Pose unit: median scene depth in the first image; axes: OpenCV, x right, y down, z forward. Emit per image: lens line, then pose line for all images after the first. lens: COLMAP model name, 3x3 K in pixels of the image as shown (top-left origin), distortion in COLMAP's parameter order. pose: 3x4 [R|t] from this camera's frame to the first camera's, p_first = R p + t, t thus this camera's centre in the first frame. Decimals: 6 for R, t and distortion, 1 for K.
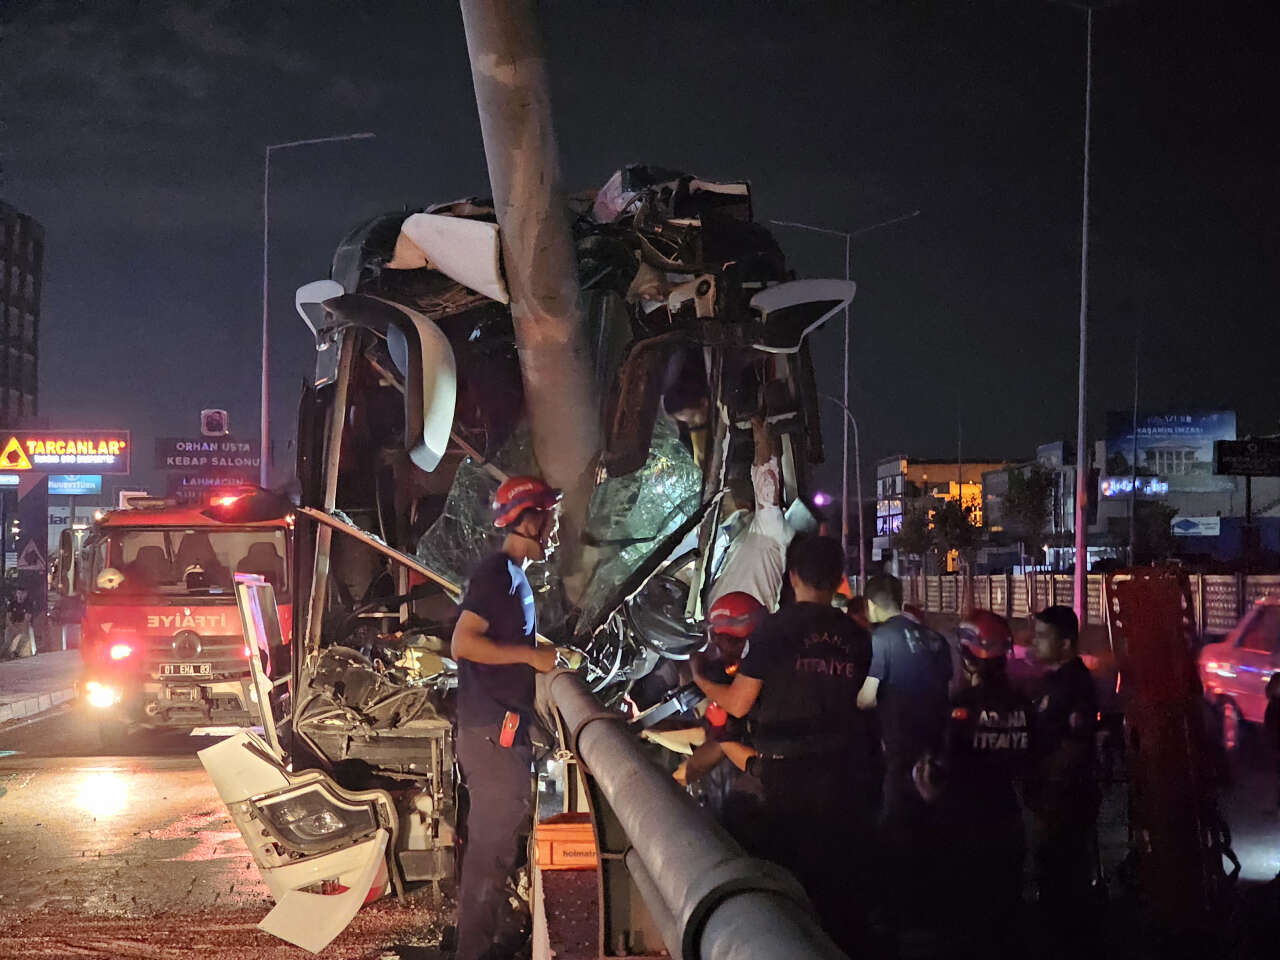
lens RADIAL K [[2433.8, 0, 640.4], [0, 2433.8, 530.5], [0, 0, 1]] dist [0.016466, 0.308925]
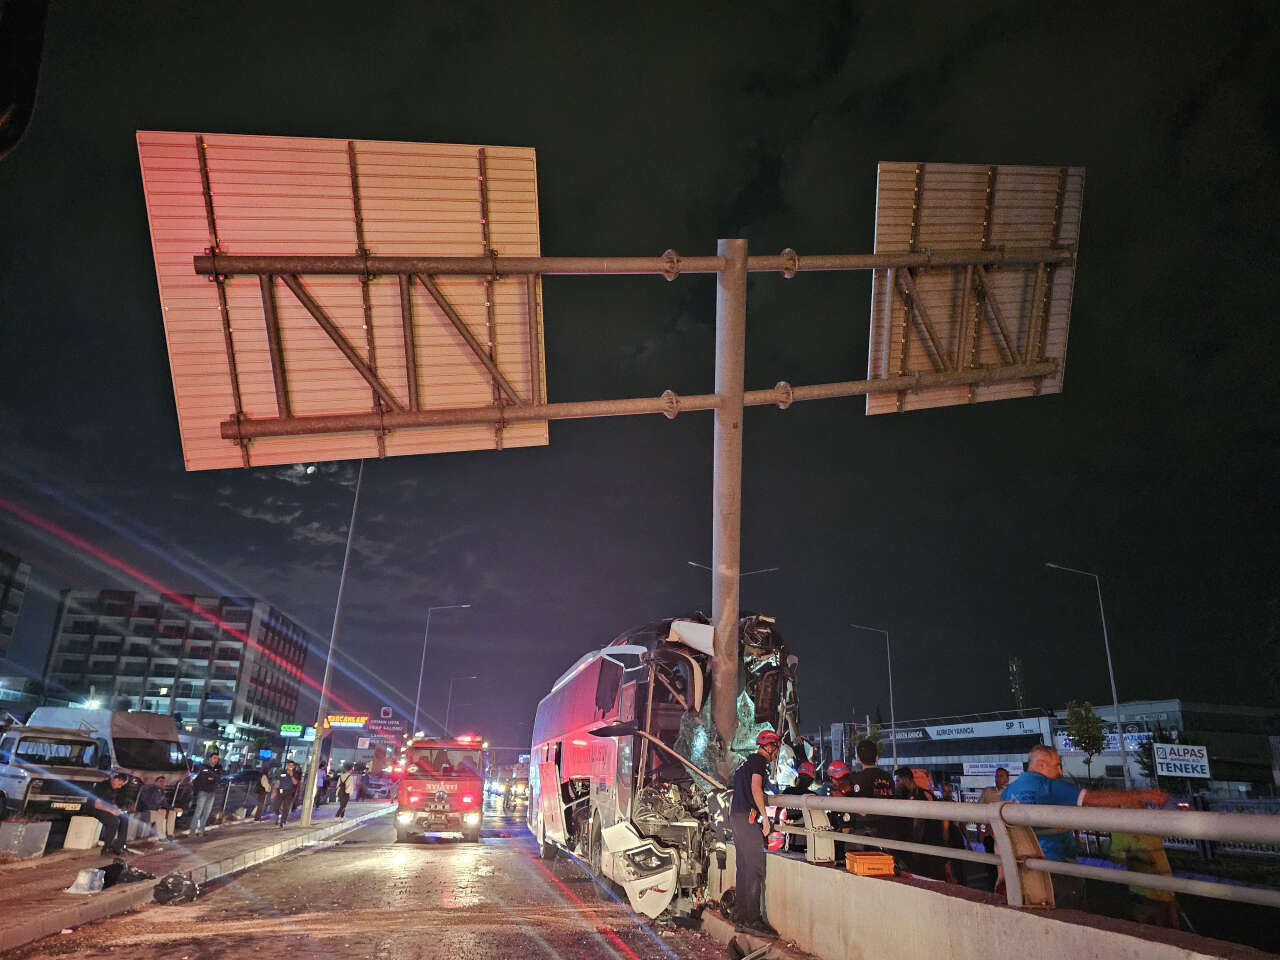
lens RADIAL K [[845.8, 0, 640.0], [0, 845.8, 480.0], [0, 0, 1]] dist [0.065918, -0.062139]
pose [[0.988934, 0.076837, 0.126906, -0.264763], [-0.032589, 0.947044, -0.319447, 0.026686], [-0.144731, 0.311777, 0.939068, 0.042117]]
